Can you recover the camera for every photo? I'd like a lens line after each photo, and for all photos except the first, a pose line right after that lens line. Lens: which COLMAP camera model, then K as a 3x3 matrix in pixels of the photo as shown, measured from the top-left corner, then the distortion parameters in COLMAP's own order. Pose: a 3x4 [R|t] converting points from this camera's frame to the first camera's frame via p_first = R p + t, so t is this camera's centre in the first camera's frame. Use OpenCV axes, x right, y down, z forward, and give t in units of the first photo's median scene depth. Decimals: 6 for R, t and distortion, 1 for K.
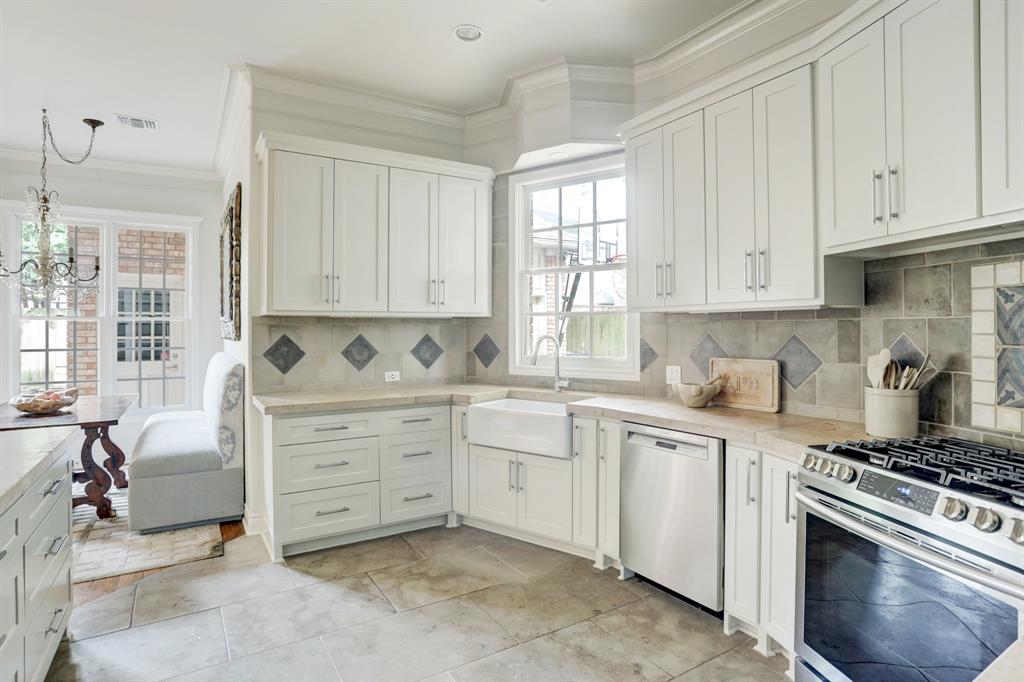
lens RADIAL K [[531.9, 0, 512.4], [0, 531.9, 329.7], [0, 0, 1]] dist [-0.026795, 0.000217]
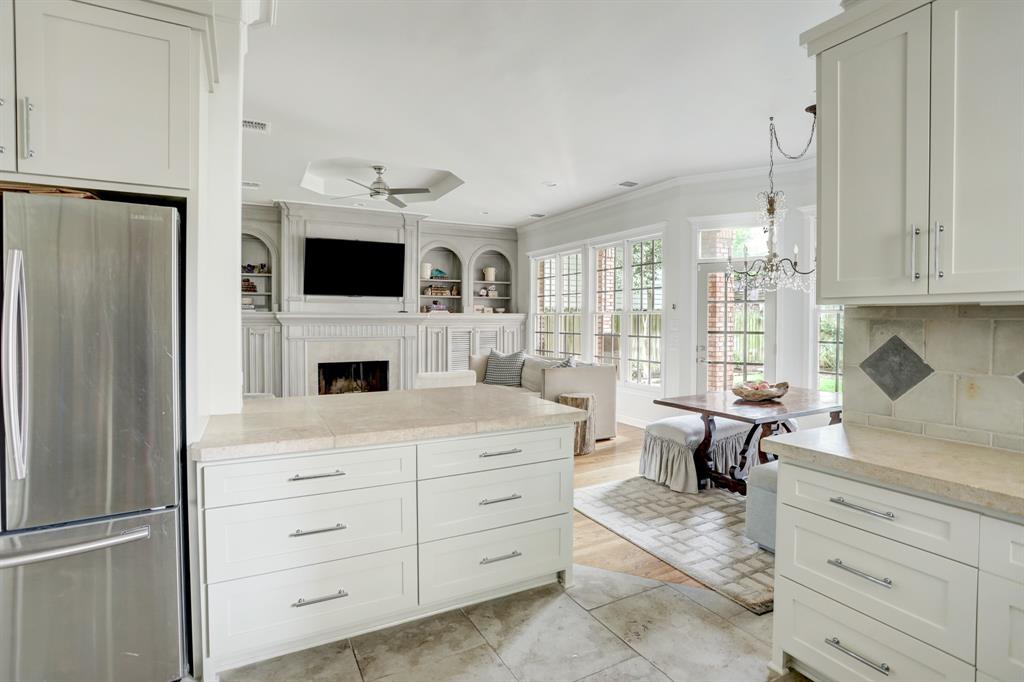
lens RADIAL K [[498.8, 0, 518.5], [0, 498.8, 328.2], [0, 0, 1]] dist [-0.060112, 0.022877]
pose [[-0.061621, 0.020577, -0.997887, 0.163486], [-0.003417, 0.999777, 0.020827, -0.010156], [0.998094, 0.004693, -0.061537, 0.608303]]
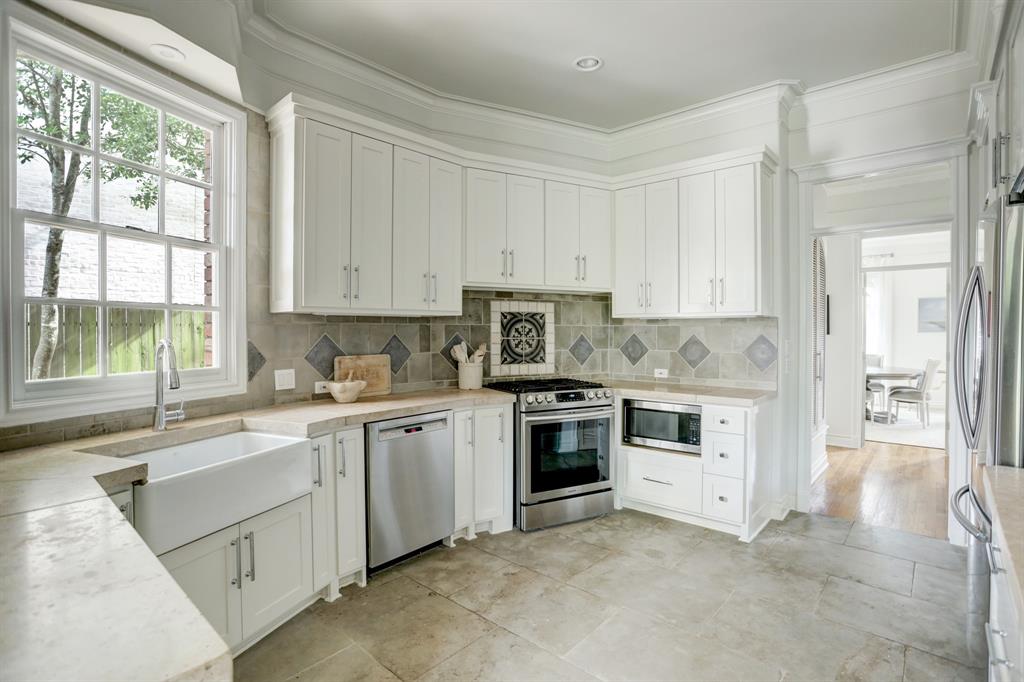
lens RADIAL K [[498.8, 0, 518.5], [0, 498.8, 328.2], [0, 0, 1]] dist [-0.060112, 0.022877]
pose [[-0.272379, 0.006851, 0.962166, -0.602732], [0.001908, 0.999977, -0.006580, 0.001421], [-0.962188, 0.000044, -0.272386, 0.783386]]
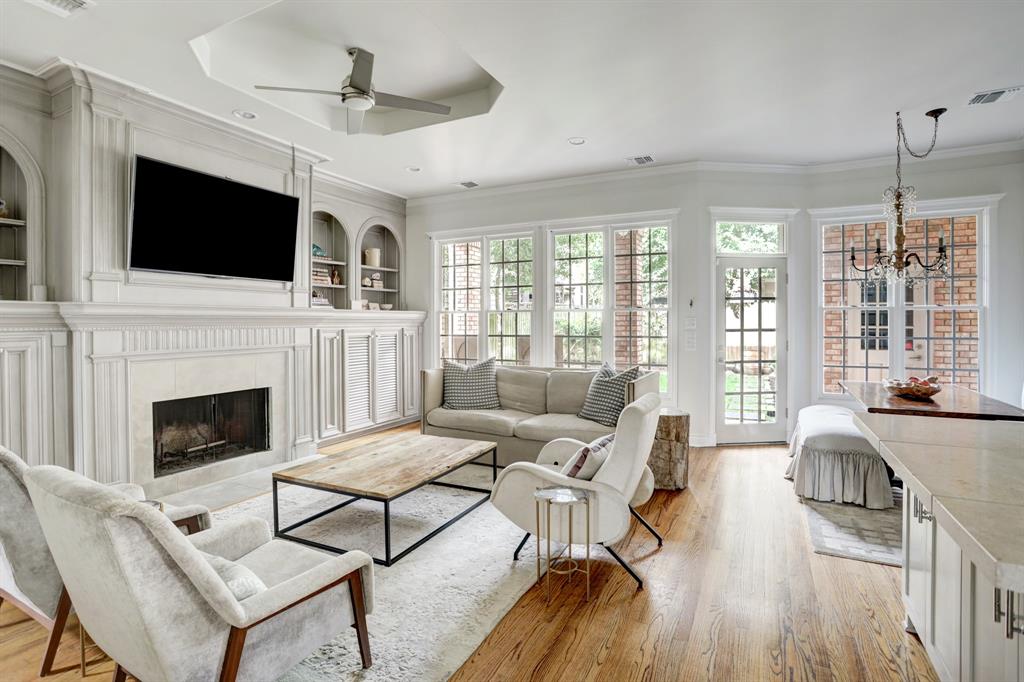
lens RADIAL K [[498.8, 0, 518.5], [0, 498.8, 328.2], [0, 0, 1]] dist [-0.060112, 0.022877]
pose [[0.523508, 0.013077, -0.851921, -0.509334], [0.000539, 0.999877, 0.015680, 0.003267], [0.852021, -0.008668, 0.523436, -0.204980]]
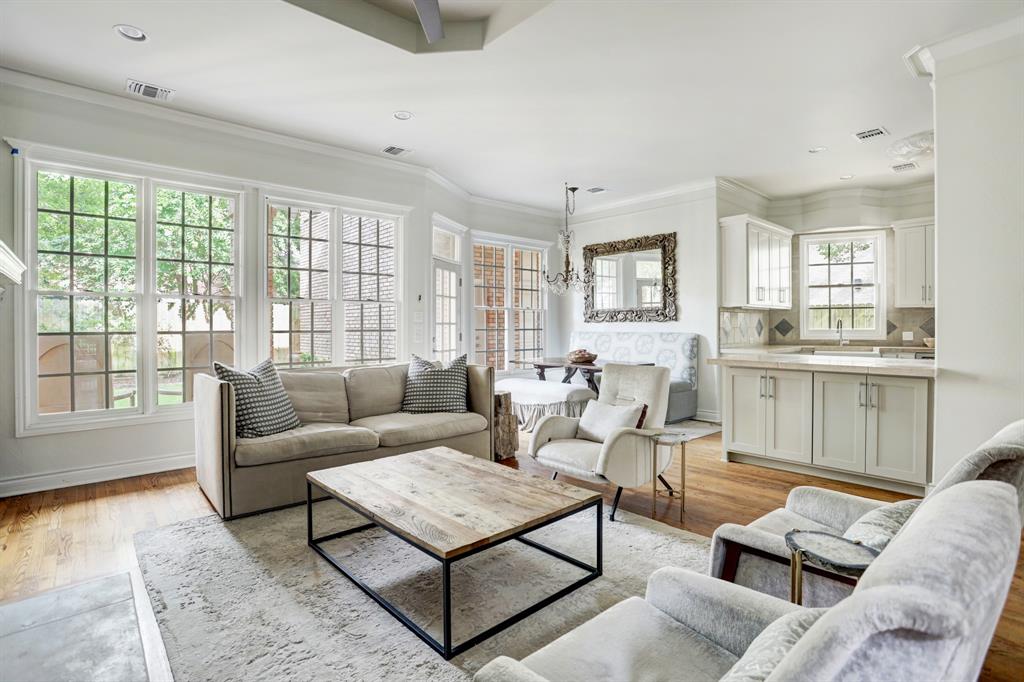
lens RADIAL K [[498.8, 0, 518.5], [0, 498.8, 328.2], [0, 0, 1]] dist [-0.060112, 0.022877]
pose [[0.985473, -0.000214, 0.169832, -1.466765], [0.000170, 1.000000, 0.000272, 0.049048], [-0.169832, -0.000239, 0.985473, -0.611565]]
